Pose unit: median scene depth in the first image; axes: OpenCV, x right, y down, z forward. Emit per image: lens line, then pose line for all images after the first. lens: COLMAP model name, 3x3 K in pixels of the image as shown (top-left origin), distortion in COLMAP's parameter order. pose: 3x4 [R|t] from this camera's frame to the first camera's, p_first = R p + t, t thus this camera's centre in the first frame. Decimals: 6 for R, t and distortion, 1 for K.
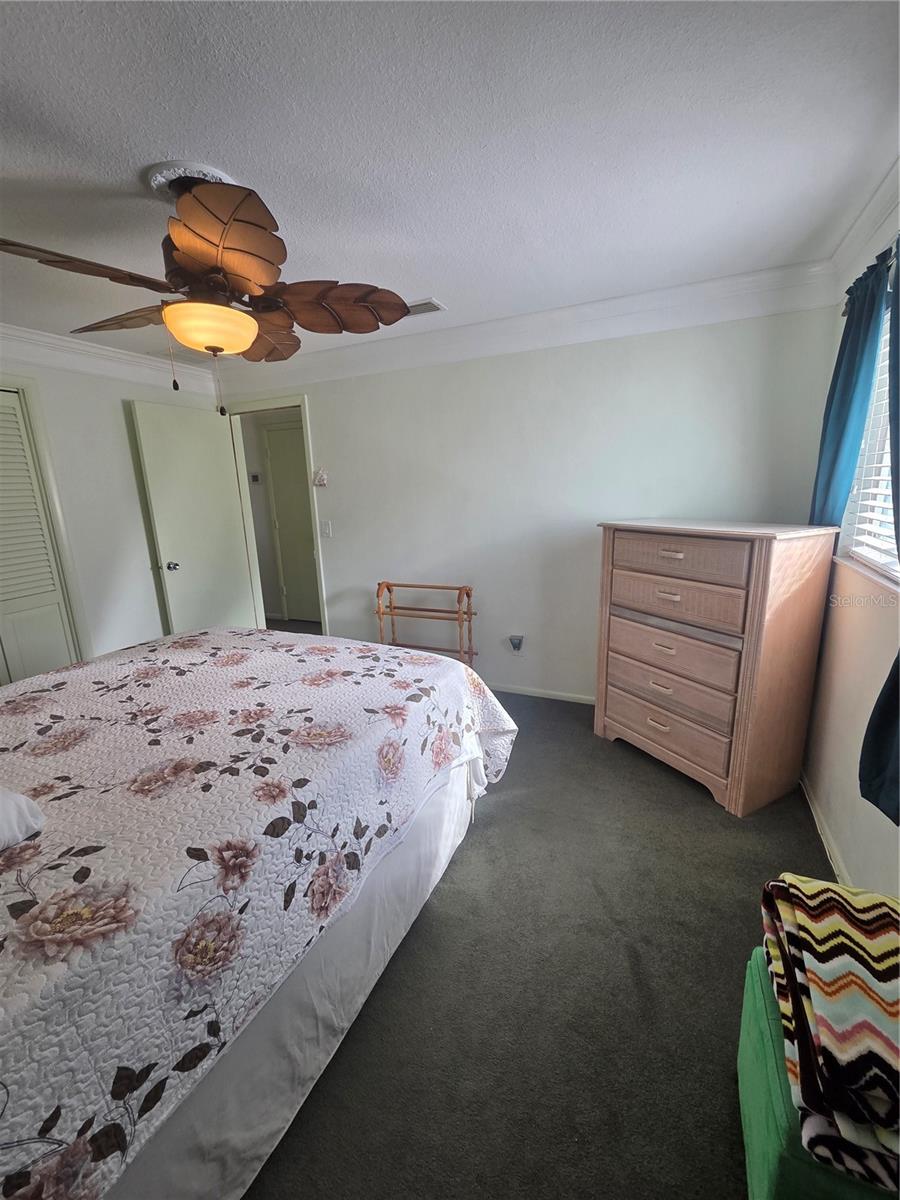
lens RADIAL K [[492.9, 0, 453.8], [0, 492.9, 601.7], [0, 0, 1]] dist [-0.002348, -0.000161]
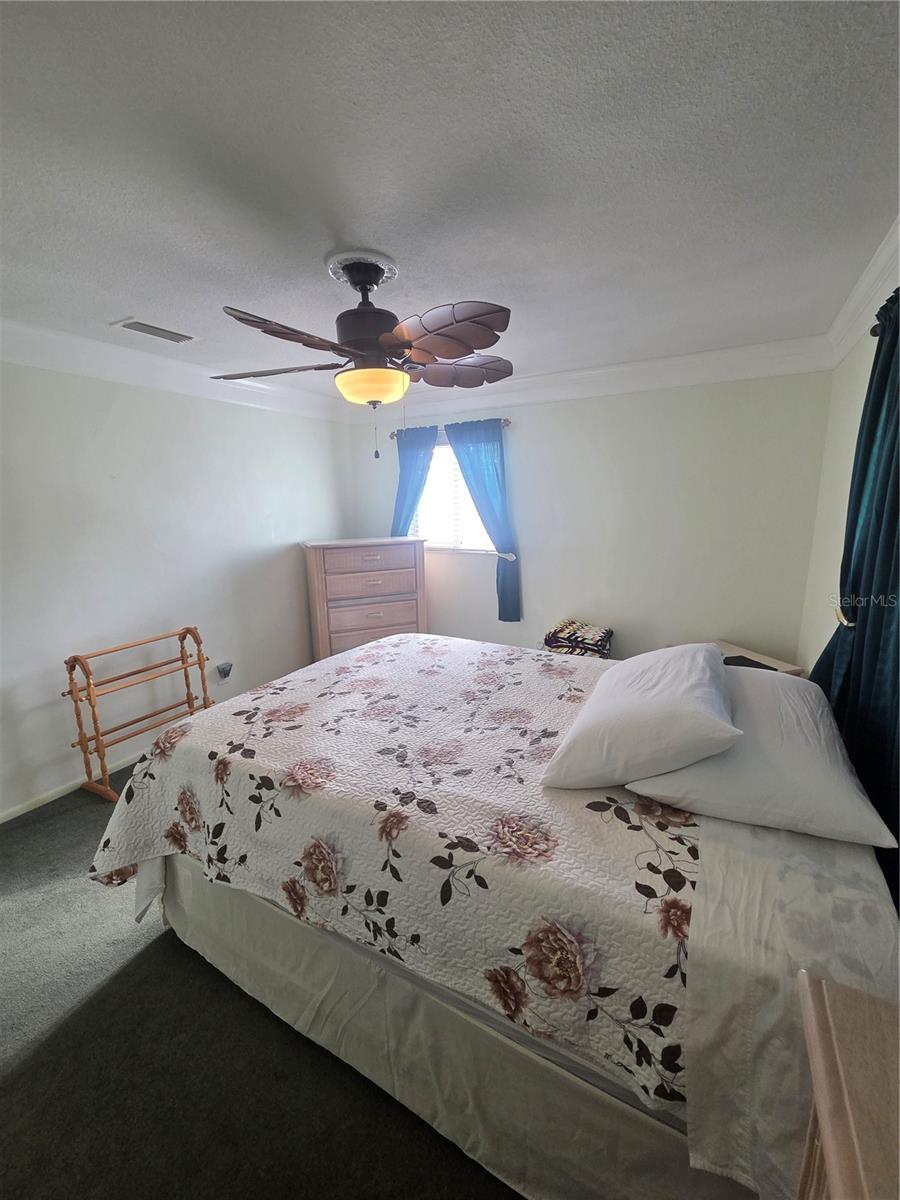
lens RADIAL K [[492.9, 0, 452.2], [0, 492.9, 599.4], [0, 0, 1]] dist [-0.002348, -0.000161]
pose [[0.081738, -0.170917, 0.981889, -1.414740], [0.247307, 0.957852, 0.146145, -0.160026], [-0.965483, 0.230882, 0.120562, 0.650259]]
